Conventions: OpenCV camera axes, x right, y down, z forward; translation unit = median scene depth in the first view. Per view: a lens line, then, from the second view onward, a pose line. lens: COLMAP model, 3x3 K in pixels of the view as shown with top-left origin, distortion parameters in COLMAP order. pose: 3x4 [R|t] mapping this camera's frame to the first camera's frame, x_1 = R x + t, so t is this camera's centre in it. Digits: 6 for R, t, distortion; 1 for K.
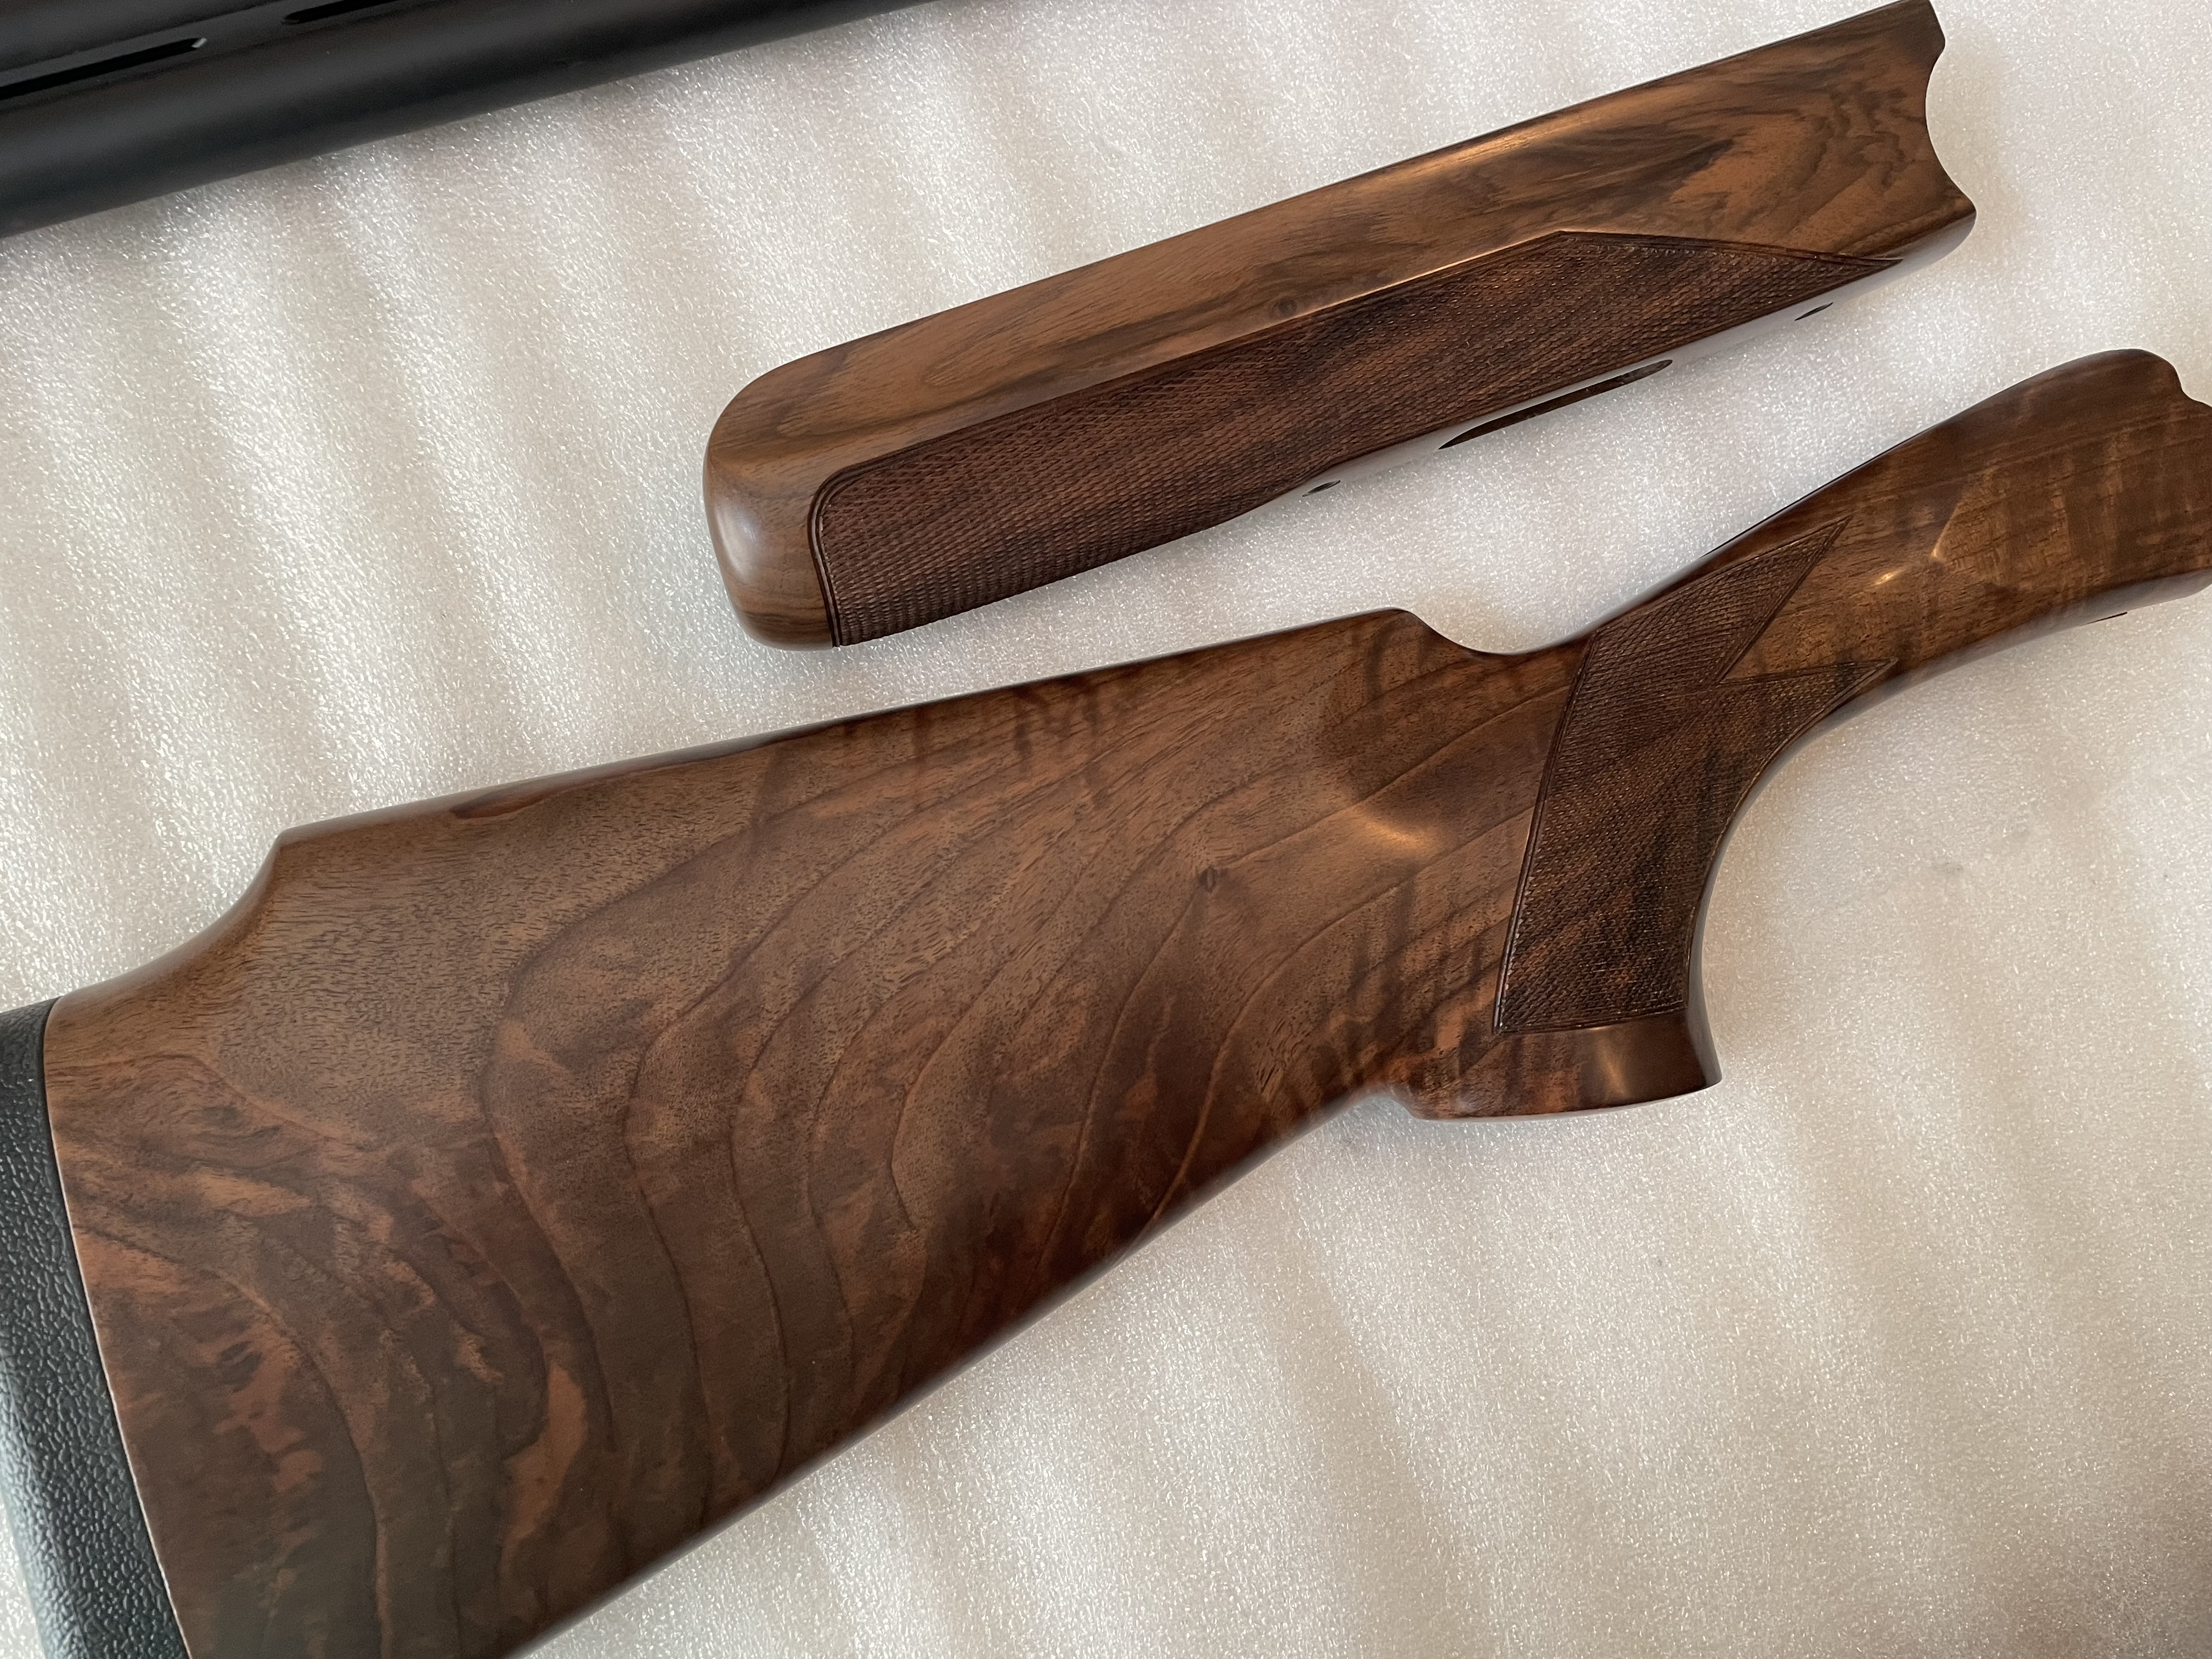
lens RADIAL K [[1658.8, 0, 1107.5], [0, 1658.8, 827.3], [0, 0, 1]] dist [0.097003, -0.161794]
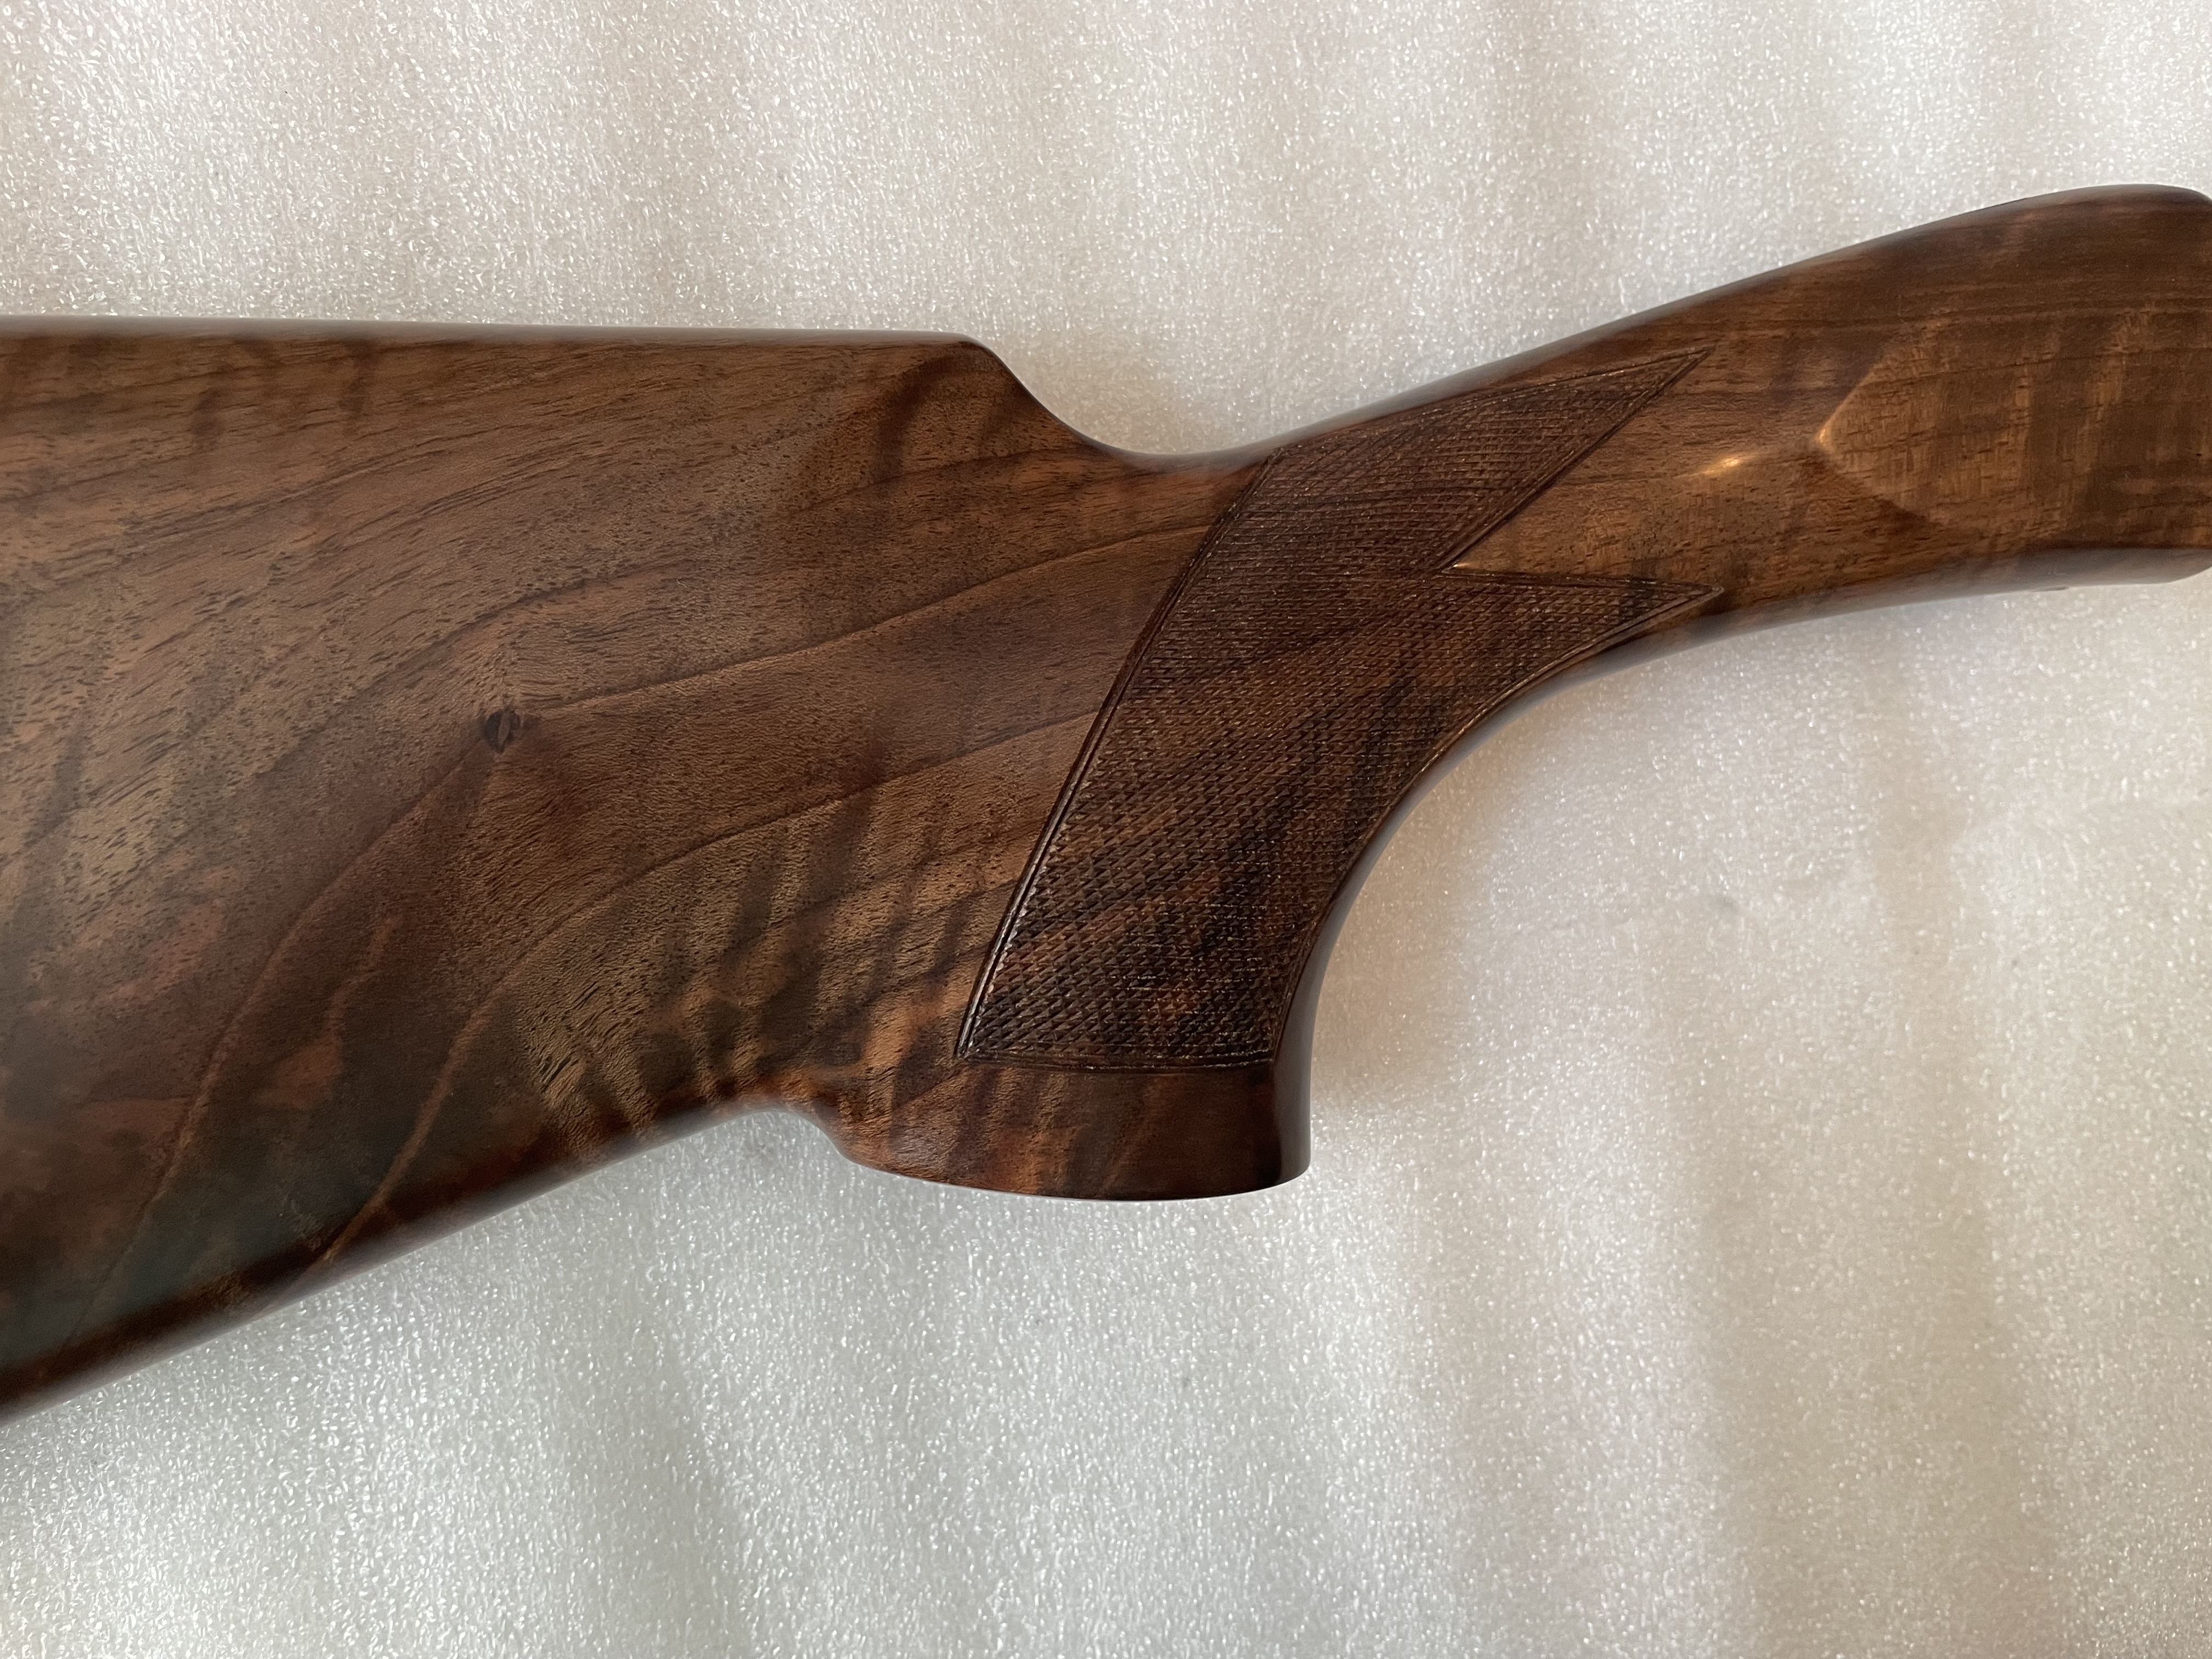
lens RADIAL K [[1658.8, 0, 1107.5], [0, 1658.8, 827.3], [0, 0, 1]] dist [0.097003, -0.161794]
pose [[0.977798, 0.189679, 0.089068, 0.199340], [-0.200345, 0.970790, 0.132020, -0.049023], [-0.061425, -0.146933, 0.987237, 0.366740]]
